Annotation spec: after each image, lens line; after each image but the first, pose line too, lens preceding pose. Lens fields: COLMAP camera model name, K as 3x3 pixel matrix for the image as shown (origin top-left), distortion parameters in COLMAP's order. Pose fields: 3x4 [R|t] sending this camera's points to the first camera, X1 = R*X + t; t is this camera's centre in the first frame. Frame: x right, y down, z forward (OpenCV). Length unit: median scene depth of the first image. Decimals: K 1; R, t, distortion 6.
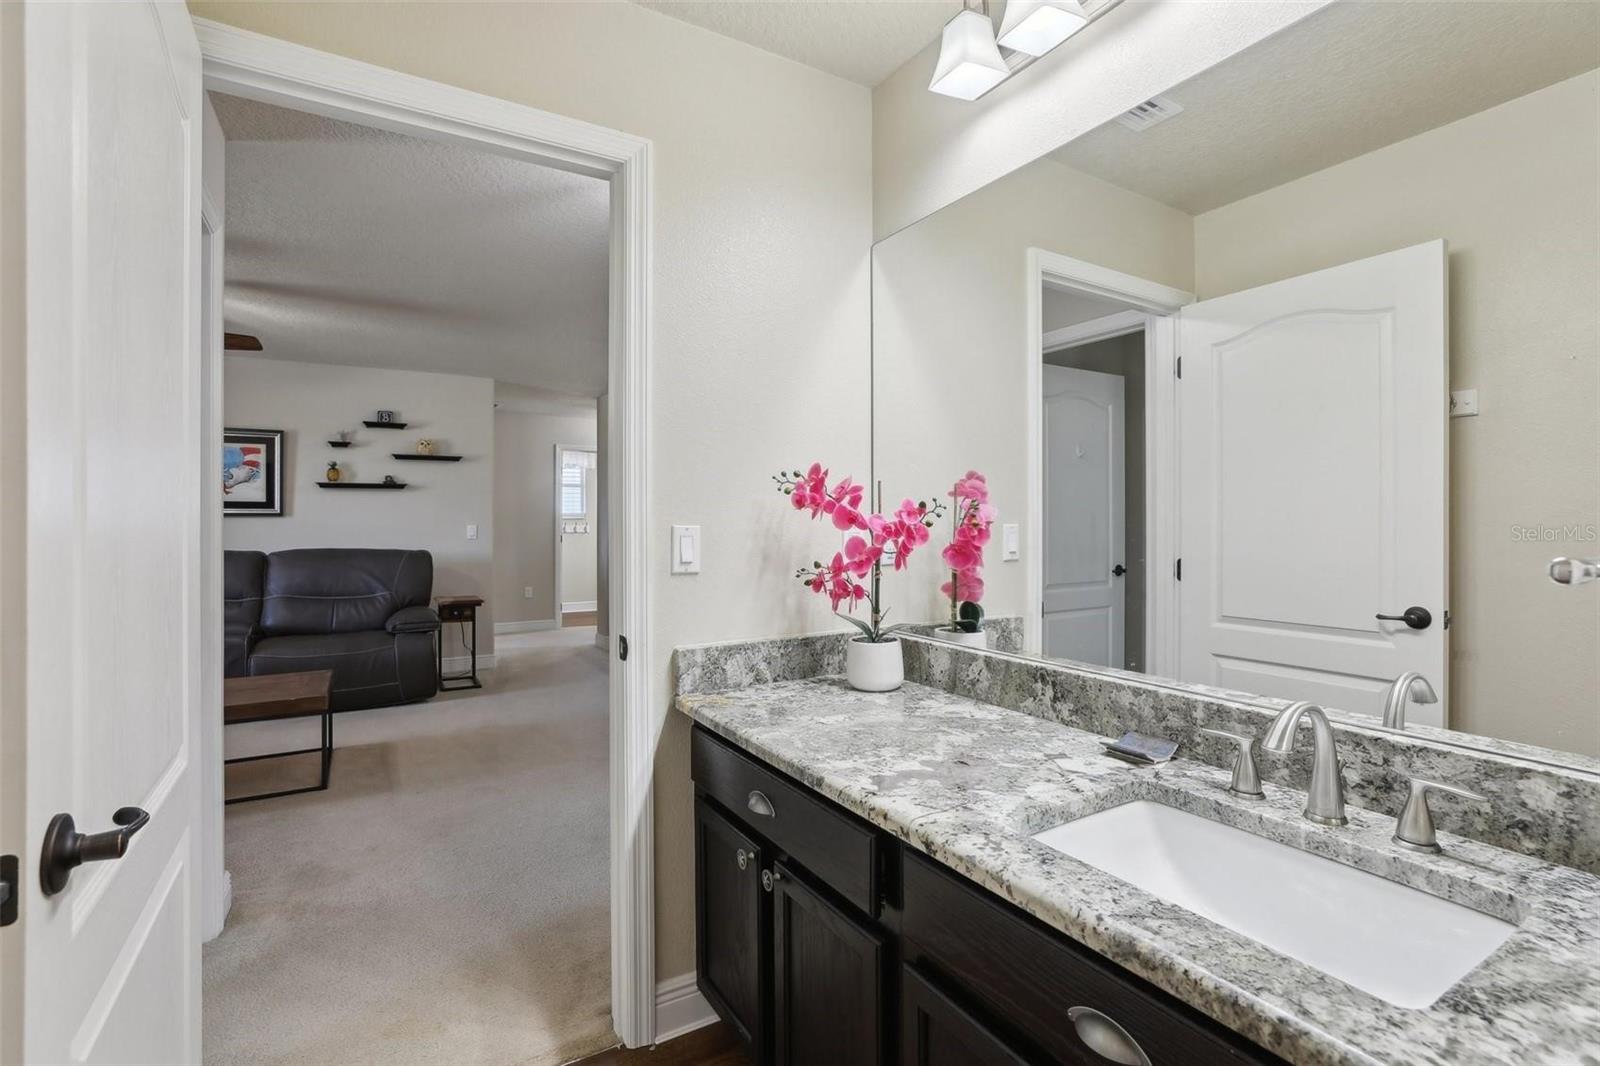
lens RADIAL K [[739.7, 0, 794.6], [0, 739.7, 525.6], [0, 0, 1]] dist [-0.002874, -0.000623]
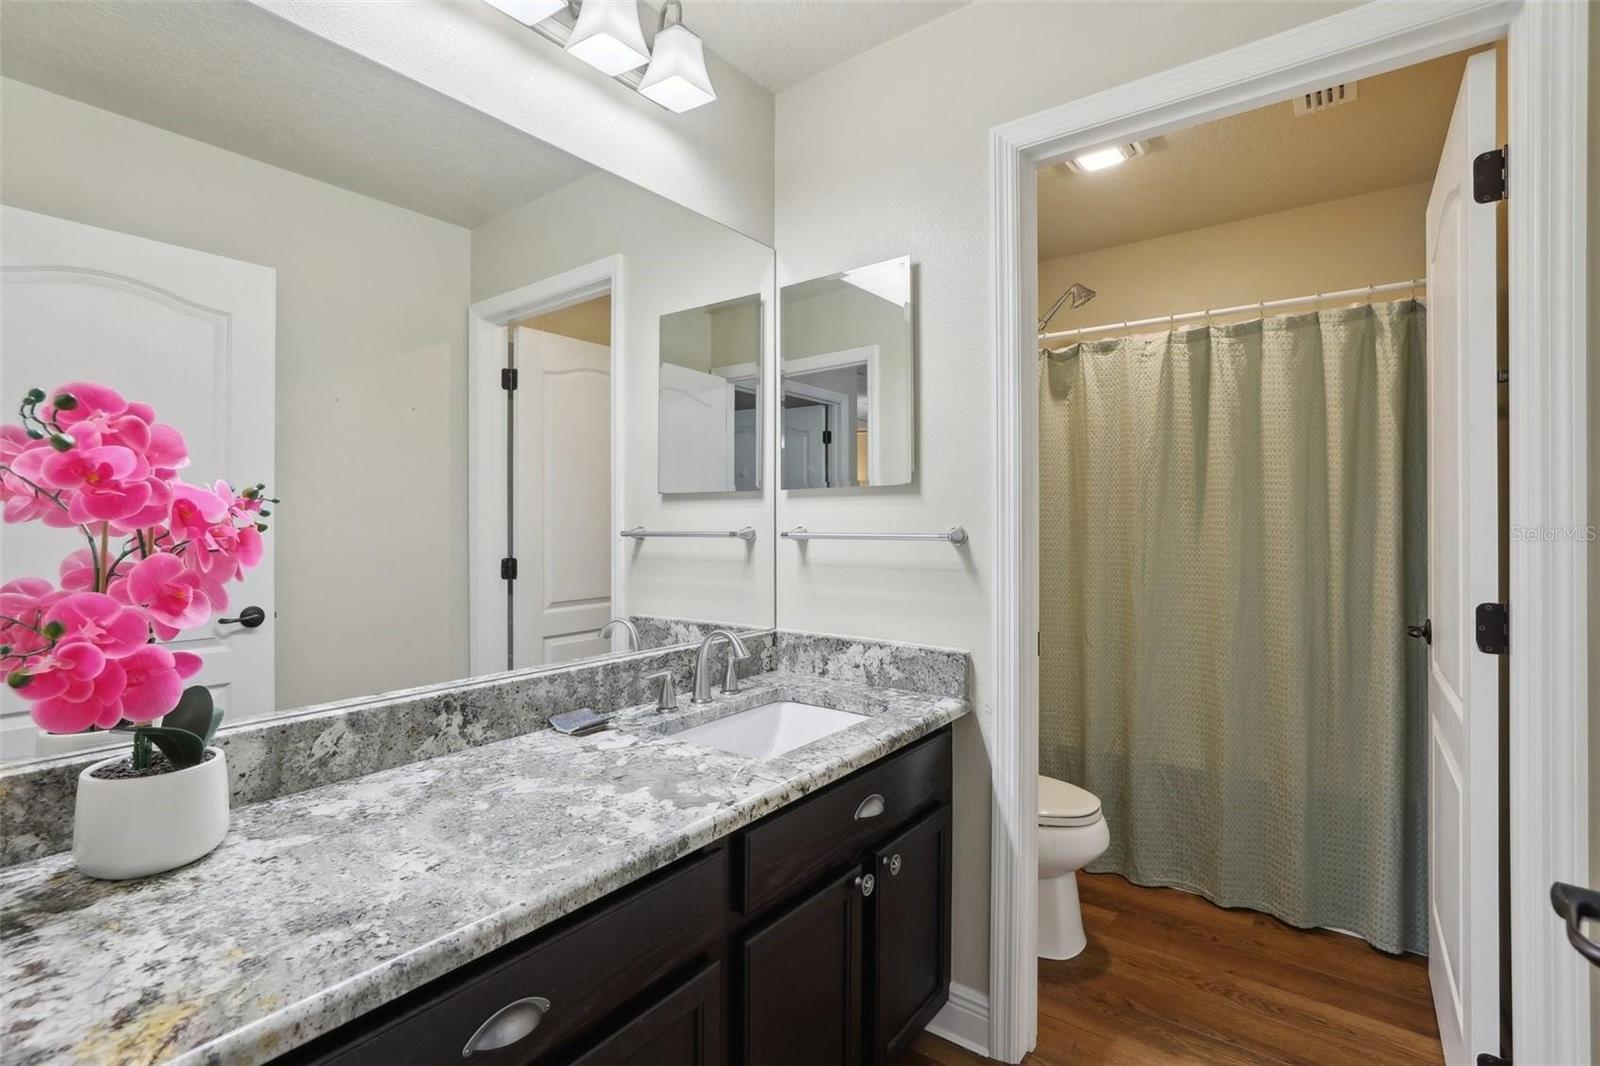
lens RADIAL K [[739.7, 0, 794.6], [0, 739.7, 525.6], [0, 0, 1]] dist [-0.002874, -0.000623]
pose [[-0.380432, 0.004006, 0.924800, -0.720063], [0.007517, 0.999971, -0.001239, 0.001014], [-0.924778, 0.006480, -0.380451, 1.127099]]
